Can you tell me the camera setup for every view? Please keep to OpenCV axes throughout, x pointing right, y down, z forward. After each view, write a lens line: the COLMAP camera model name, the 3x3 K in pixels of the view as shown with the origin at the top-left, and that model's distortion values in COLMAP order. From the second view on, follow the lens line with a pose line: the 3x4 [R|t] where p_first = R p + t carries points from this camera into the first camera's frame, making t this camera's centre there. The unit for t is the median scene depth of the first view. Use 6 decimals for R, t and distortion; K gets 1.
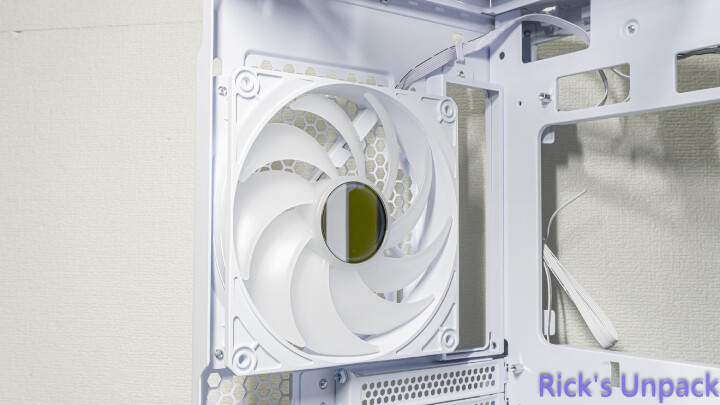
lens RADIAL K [[756.8, 0, 360.0], [0, 756.8, 202.5], [0, 0, 1]] dist [0.019031, 0.011915]
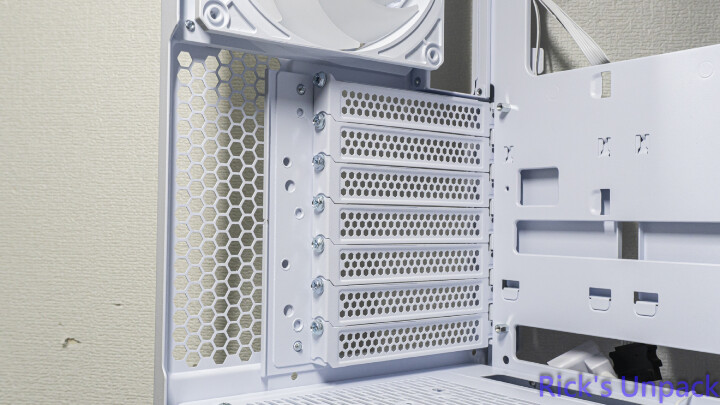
lens RADIAL K [[768.2, 0, 360.0], [0, 768.2, 202.5], [0, 0, 1]] dist [0.011550, 0.013437]
pose [[0.999740, 0.008162, 0.021279, 0.005639], [-0.008434, 0.999883, 0.012744, 0.331963], [-0.021173, -0.012920, 0.999692, 0.028992]]
